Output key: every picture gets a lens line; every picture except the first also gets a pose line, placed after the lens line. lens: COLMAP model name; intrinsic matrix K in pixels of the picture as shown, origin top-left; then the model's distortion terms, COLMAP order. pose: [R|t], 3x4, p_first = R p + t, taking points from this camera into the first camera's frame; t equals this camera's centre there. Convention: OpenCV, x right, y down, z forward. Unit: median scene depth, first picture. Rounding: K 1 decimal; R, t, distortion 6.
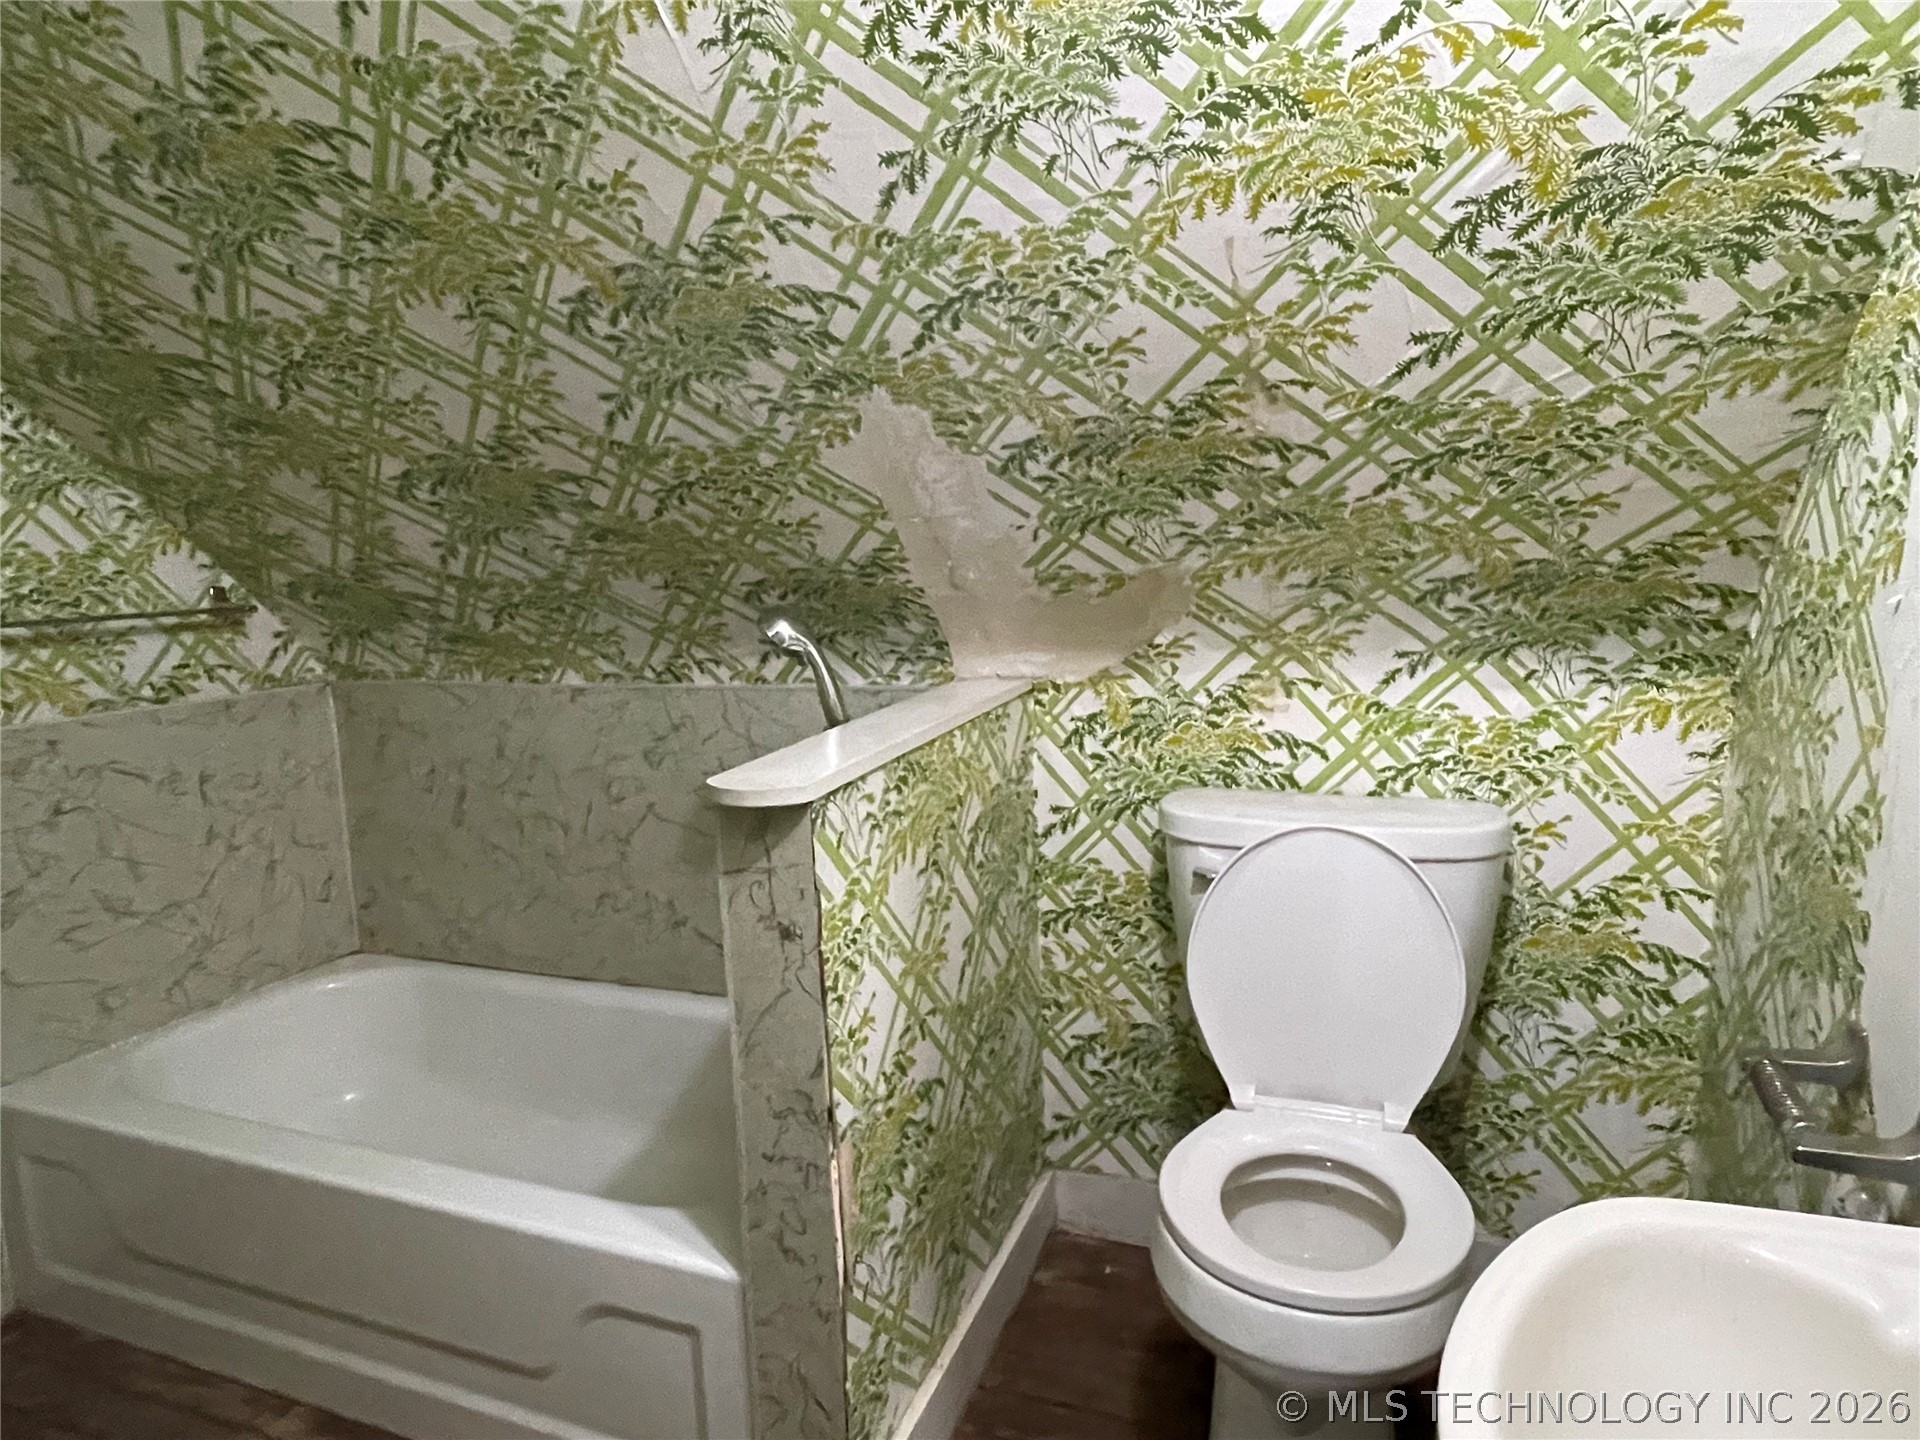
lens RADIAL K [[1192.3, 0, 955.8], [0, 1192.3, 718.2], [0, 0, 1]] dist [-0.007835, -0.001780]
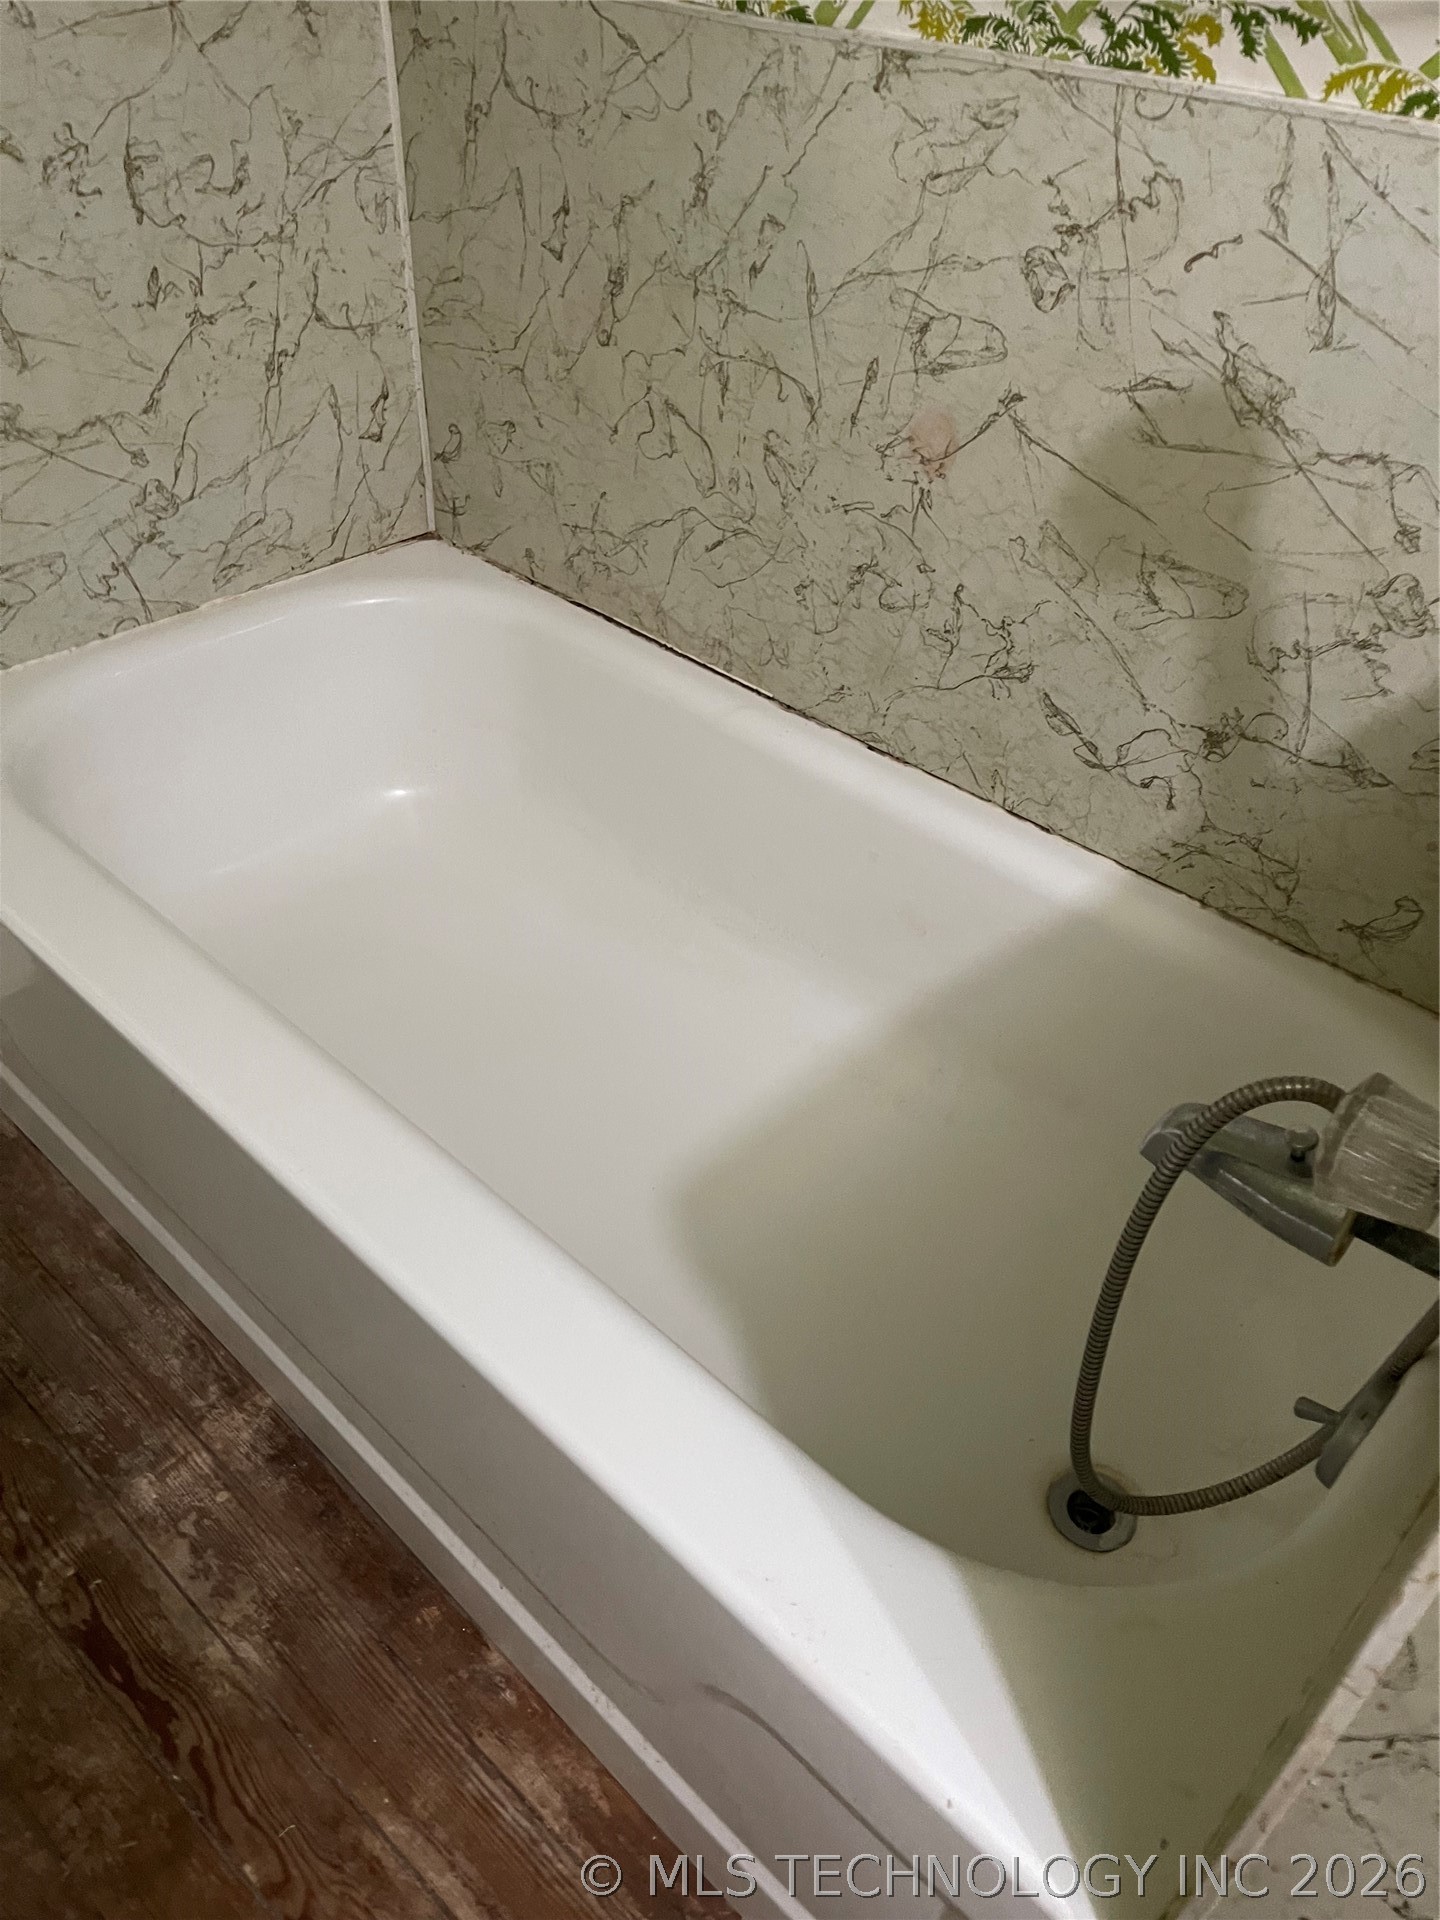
lens RADIAL K [[1427.7, 0, 724.7], [0, 1427.7, 955.8], [0, 0, 1]] dist [0.005056, -0.001347]
pose [[0.926545, 0.291600, -0.237664, -0.167297], [-0.126696, 0.836753, 0.532721, -0.019174], [0.354208, -0.463479, 0.812234, 0.444013]]
